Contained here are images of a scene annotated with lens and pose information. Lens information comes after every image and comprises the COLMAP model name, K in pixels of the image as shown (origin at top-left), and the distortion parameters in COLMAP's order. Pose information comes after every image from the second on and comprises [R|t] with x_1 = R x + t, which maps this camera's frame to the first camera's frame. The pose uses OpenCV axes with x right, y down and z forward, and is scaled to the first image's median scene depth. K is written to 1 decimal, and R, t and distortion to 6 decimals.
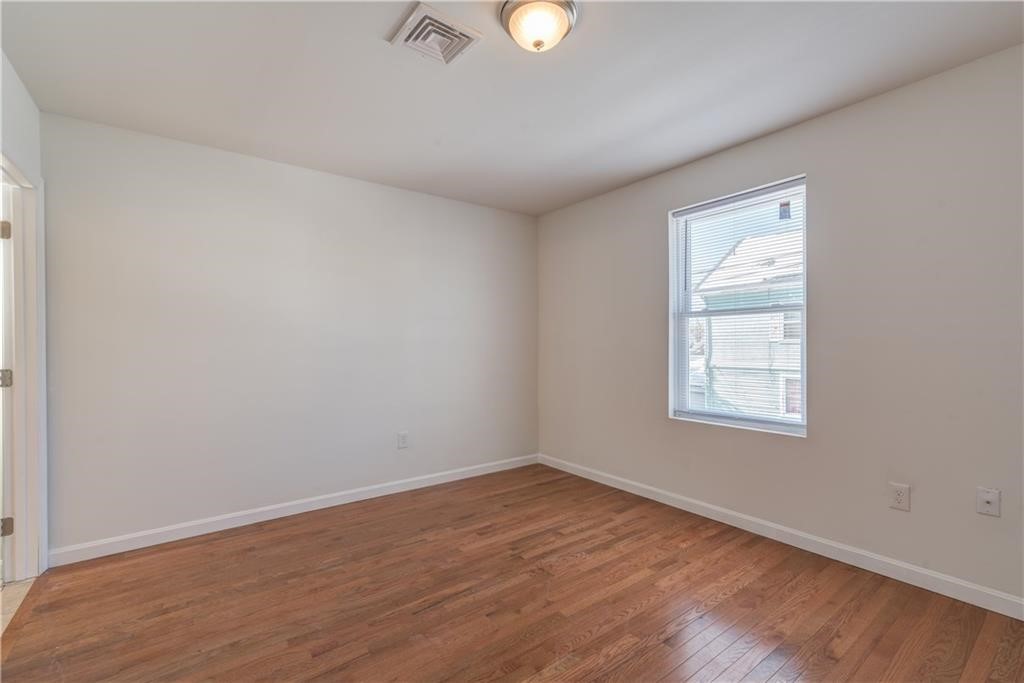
lens RADIAL K [[437.0, 0, 510.2], [0, 437.0, 338.5], [0, 0, 1]] dist [-0.002269, -0.000228]
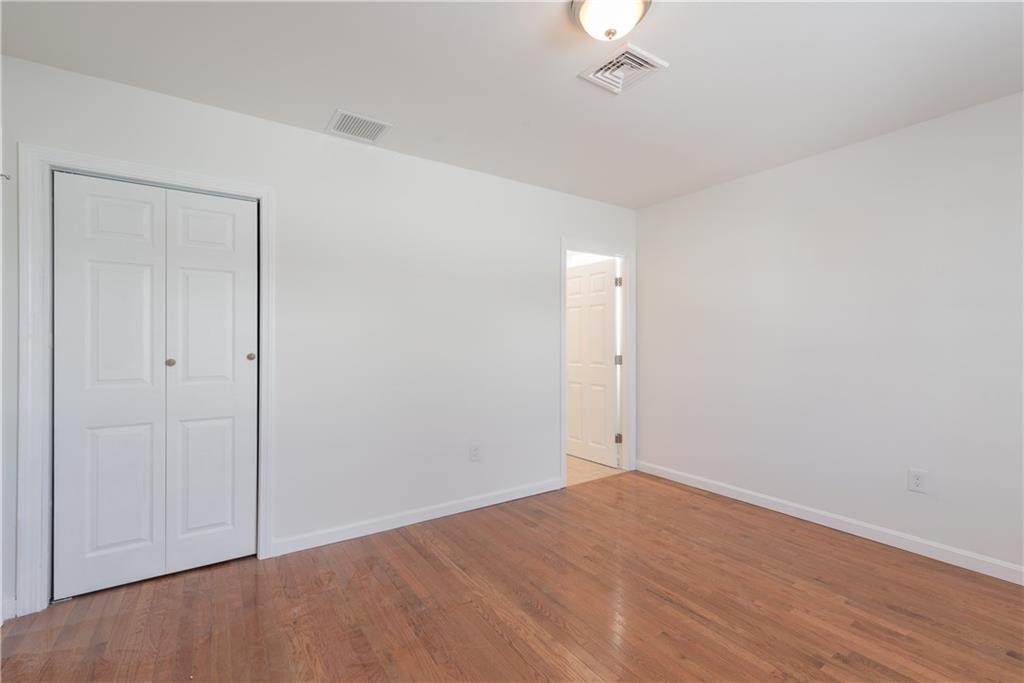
lens RADIAL K [[437.0, 0, 512.2], [0, 437.0, 344.3], [0, 0, 1]] dist [-0.002269, -0.000228]
pose [[-0.011921, 0.013411, -0.999839, 0.667859], [0.000665, 0.999910, 0.013404, 0.007108], [0.999929, -0.000506, -0.011928, 0.531149]]
